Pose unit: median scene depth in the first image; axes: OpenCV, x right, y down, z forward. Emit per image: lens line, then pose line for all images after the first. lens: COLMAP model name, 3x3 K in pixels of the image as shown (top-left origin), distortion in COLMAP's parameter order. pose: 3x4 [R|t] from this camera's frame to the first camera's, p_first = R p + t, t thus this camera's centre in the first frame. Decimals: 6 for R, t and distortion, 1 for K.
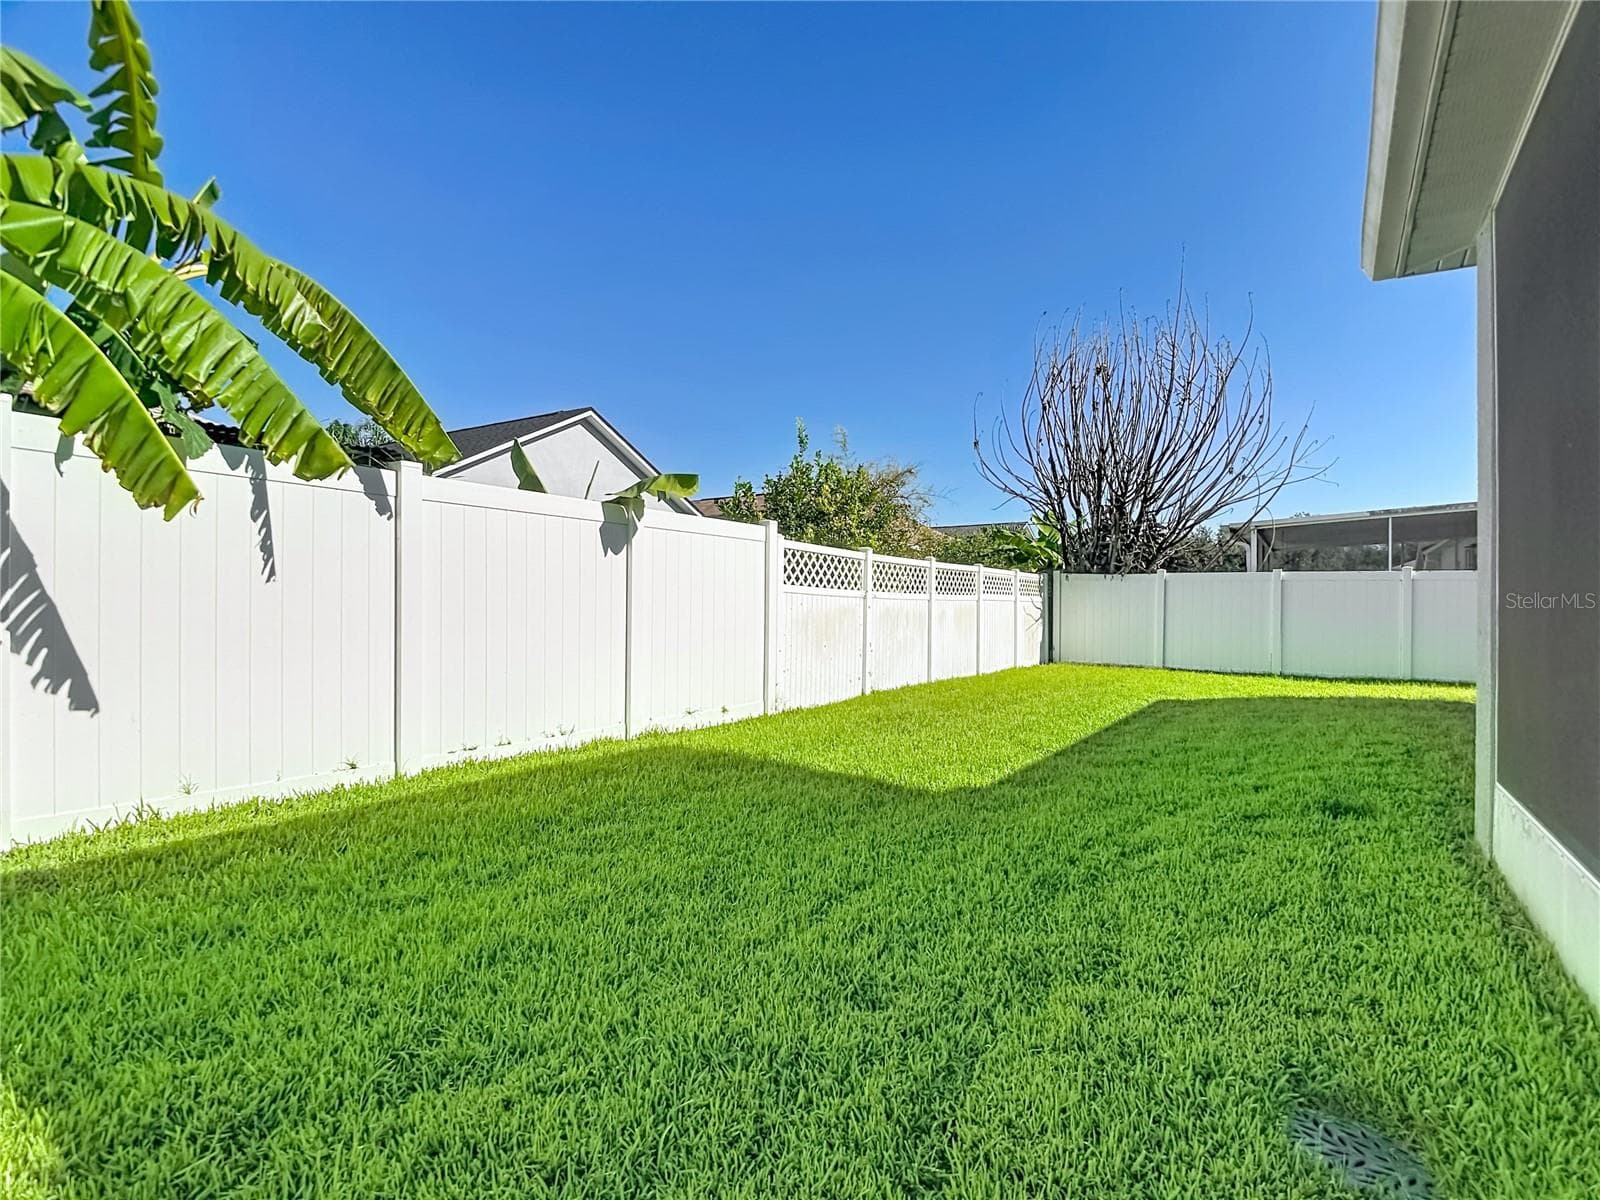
lens RADIAL K [[835.3, 0, 800.0], [0, 835.3, 600.0], [0, 0, 1]] dist [0.000564, -0.029944]
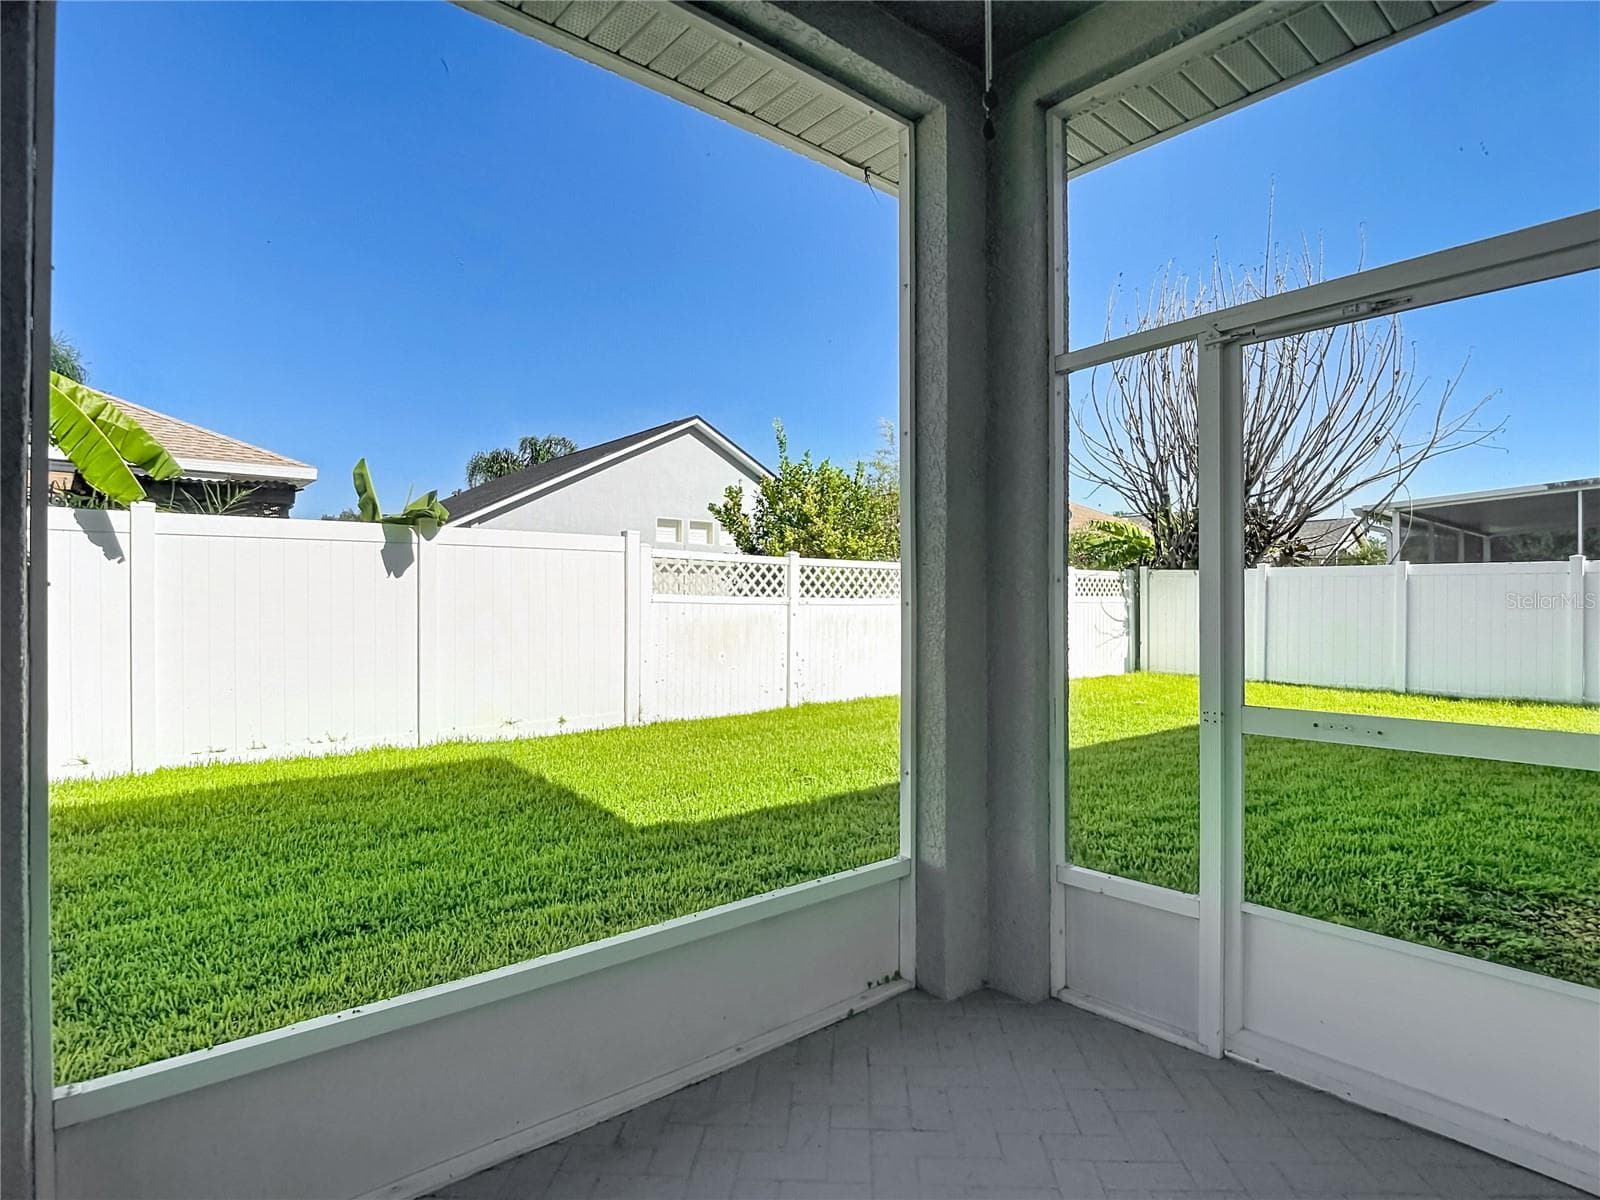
lens RADIAL K [[835.3, 0, 800.0], [0, 835.3, 600.0], [0, 0, 1]] dist [0.000564, -0.029944]
pose [[0.954254, -0.006773, -0.298921, 0.362726], [0.009165, 0.999936, 0.006601, -0.014105], [0.298857, -0.009039, 0.954255, 0.086300]]
